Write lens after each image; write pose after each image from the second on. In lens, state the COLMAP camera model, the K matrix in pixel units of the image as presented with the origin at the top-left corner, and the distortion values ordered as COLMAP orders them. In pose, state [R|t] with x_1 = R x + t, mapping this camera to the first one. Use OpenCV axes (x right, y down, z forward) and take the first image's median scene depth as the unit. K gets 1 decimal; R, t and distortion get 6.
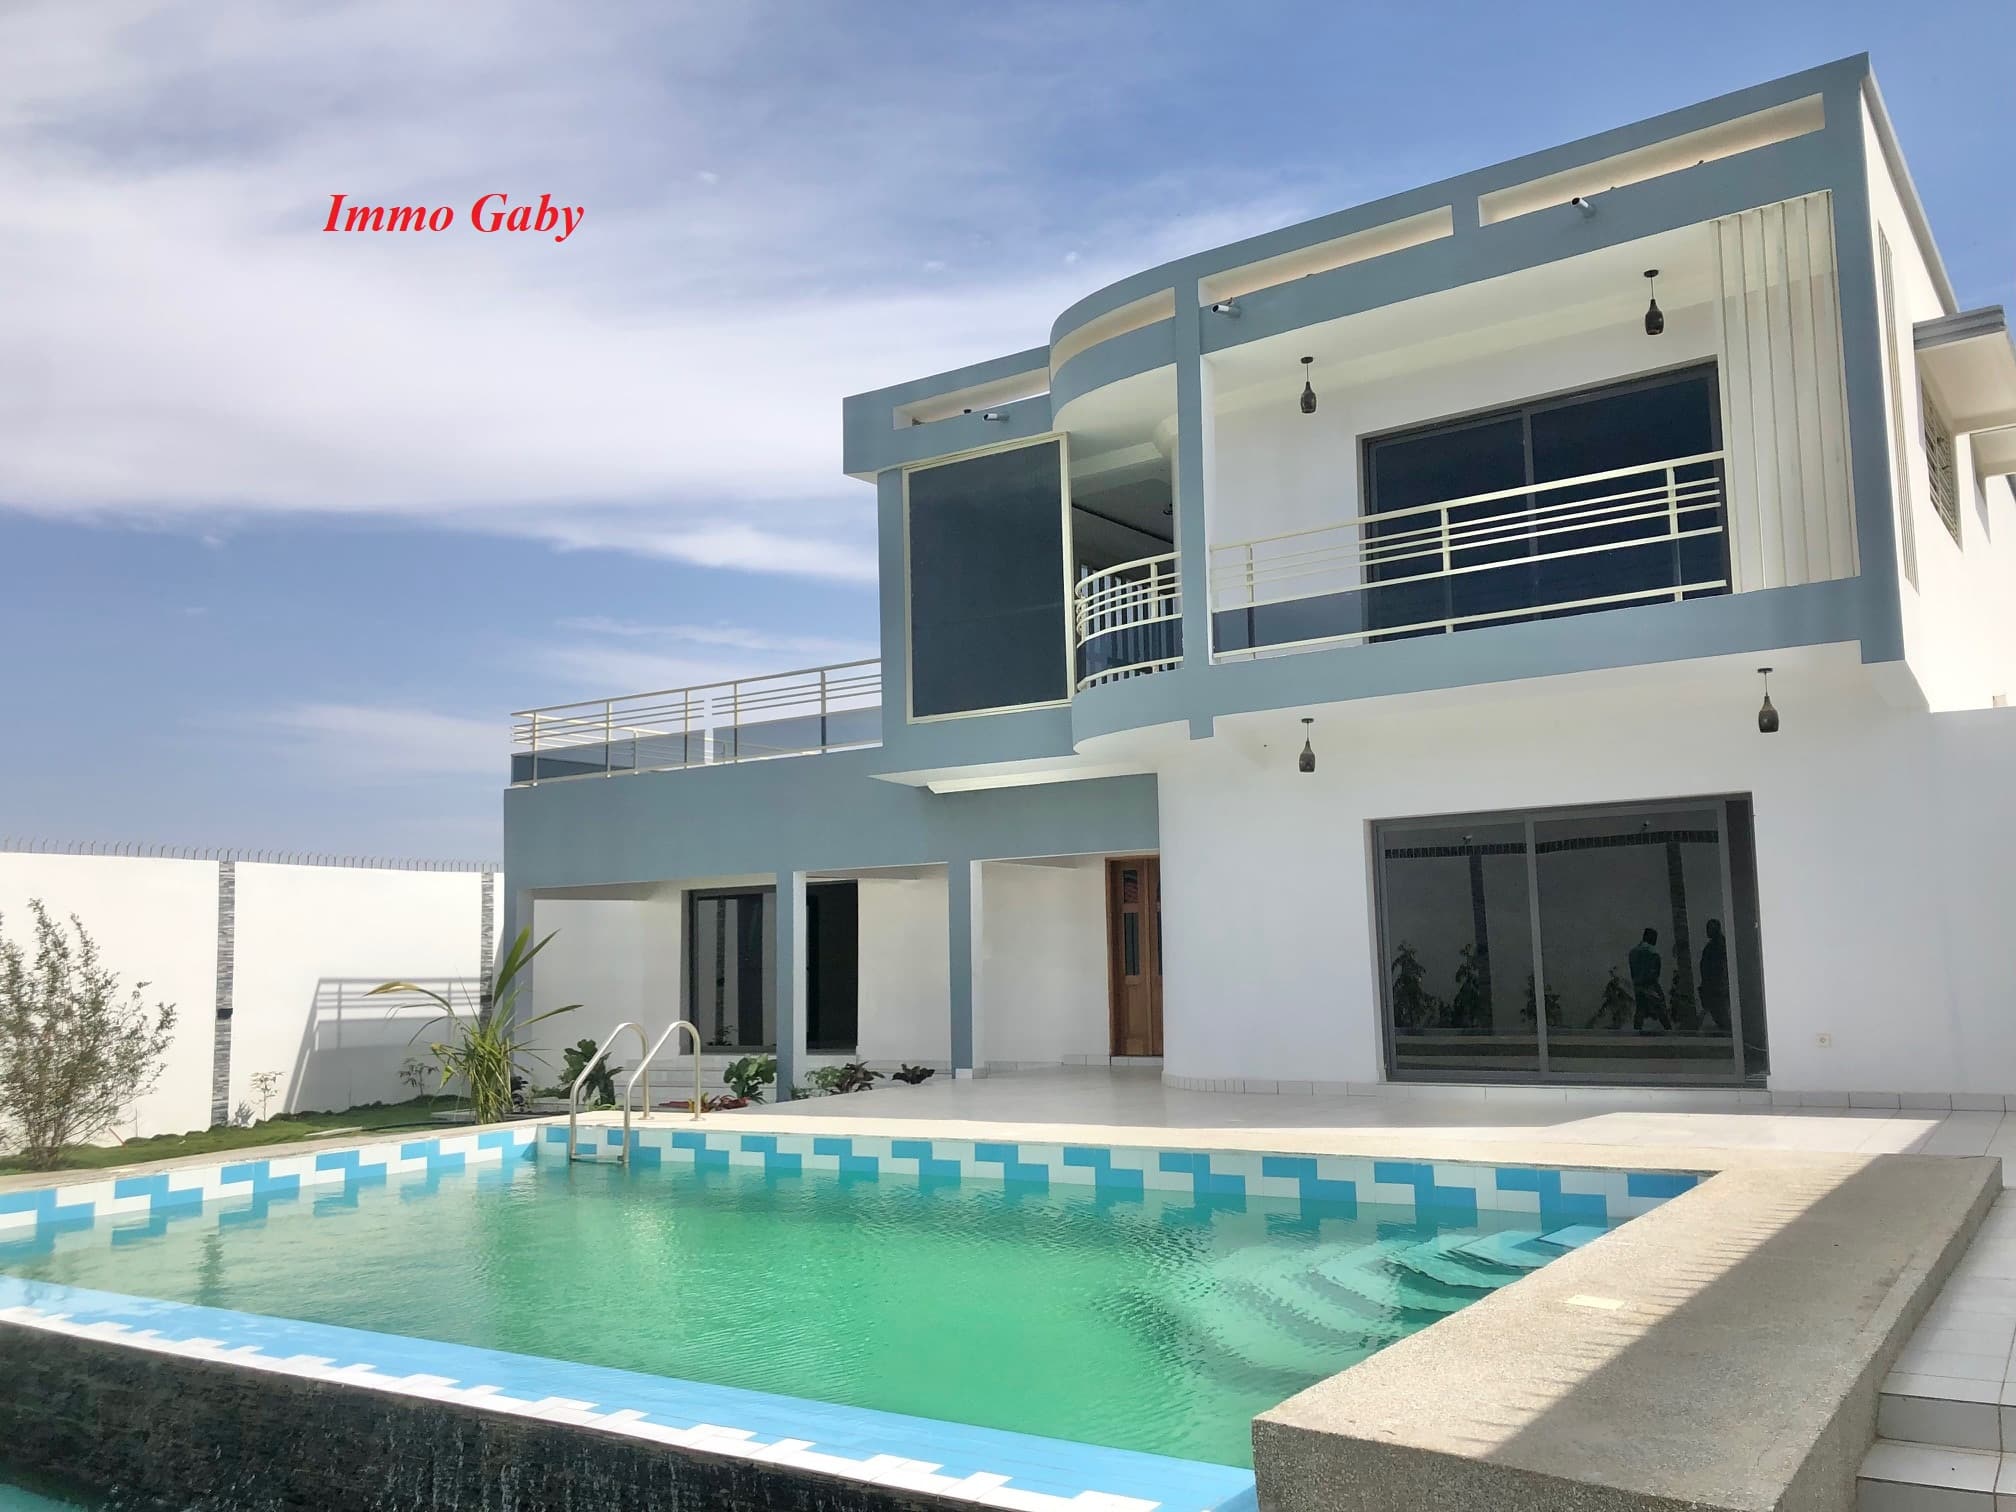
lens RADIAL K [[1694.7, 0, 1008.0], [0, 1694.7, 756.0], [0, 0, 1]] dist [-0.004642, -0.003839]
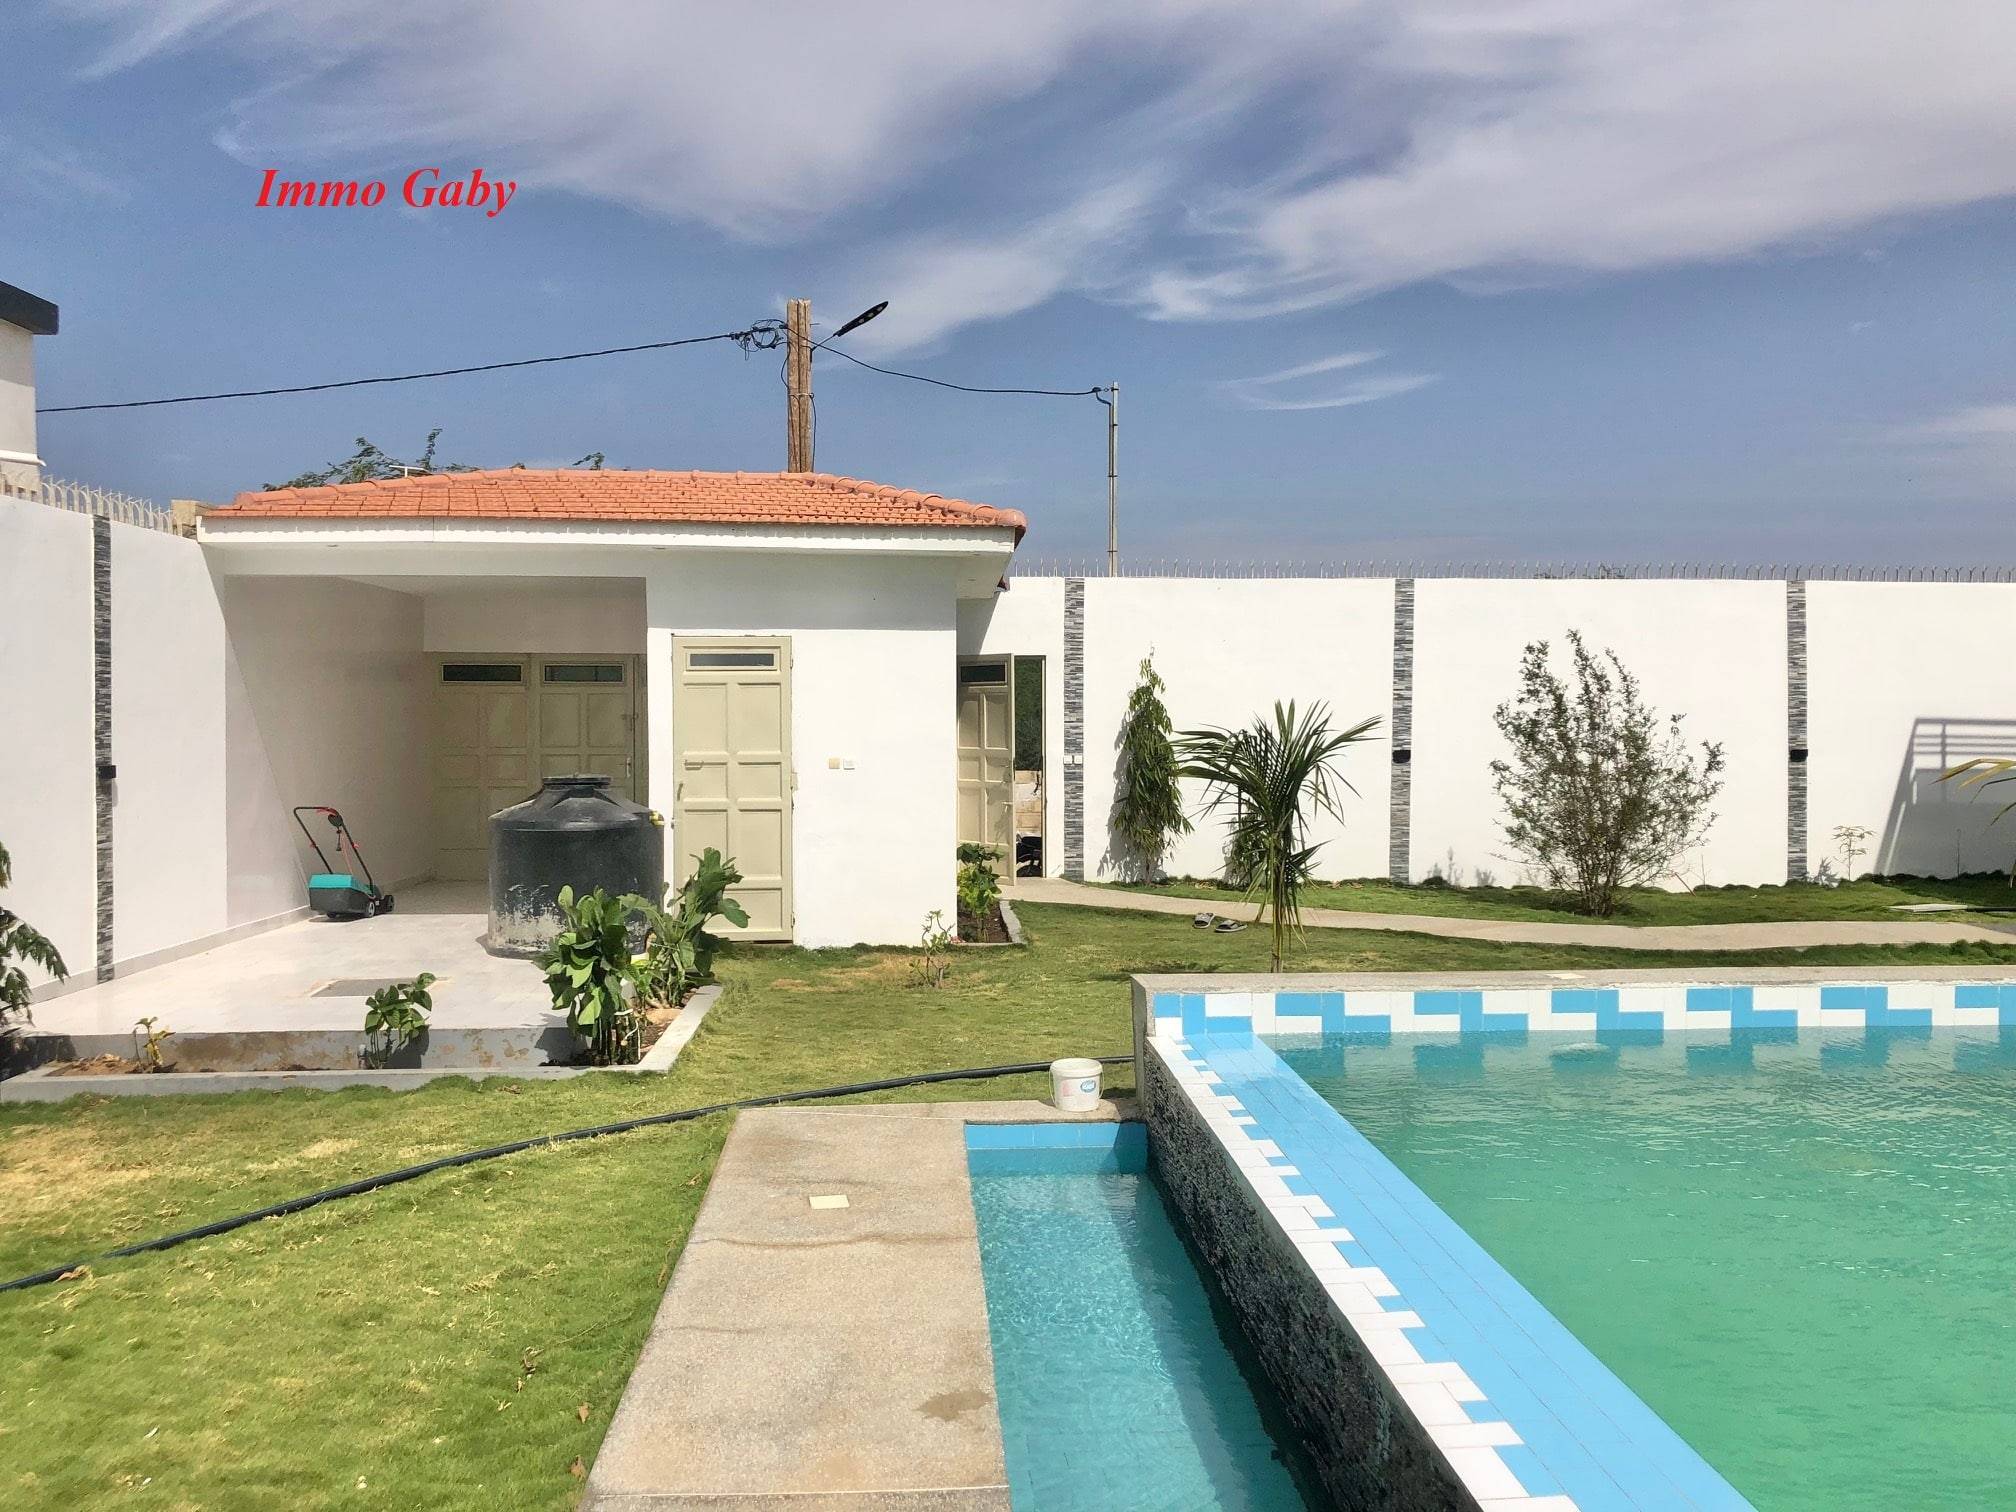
lens RADIAL K [[1661.3, 0, 1009.2], [0, 1661.3, 721.2], [0, 0, 1]] dist [0.039006, 0.002557]
pose [[0.613783, 0.030028, -0.788904, -0.032319], [0.084658, 0.991011, 0.103586, 0.011008], [0.784923, -0.130366, 0.605723, 0.161623]]
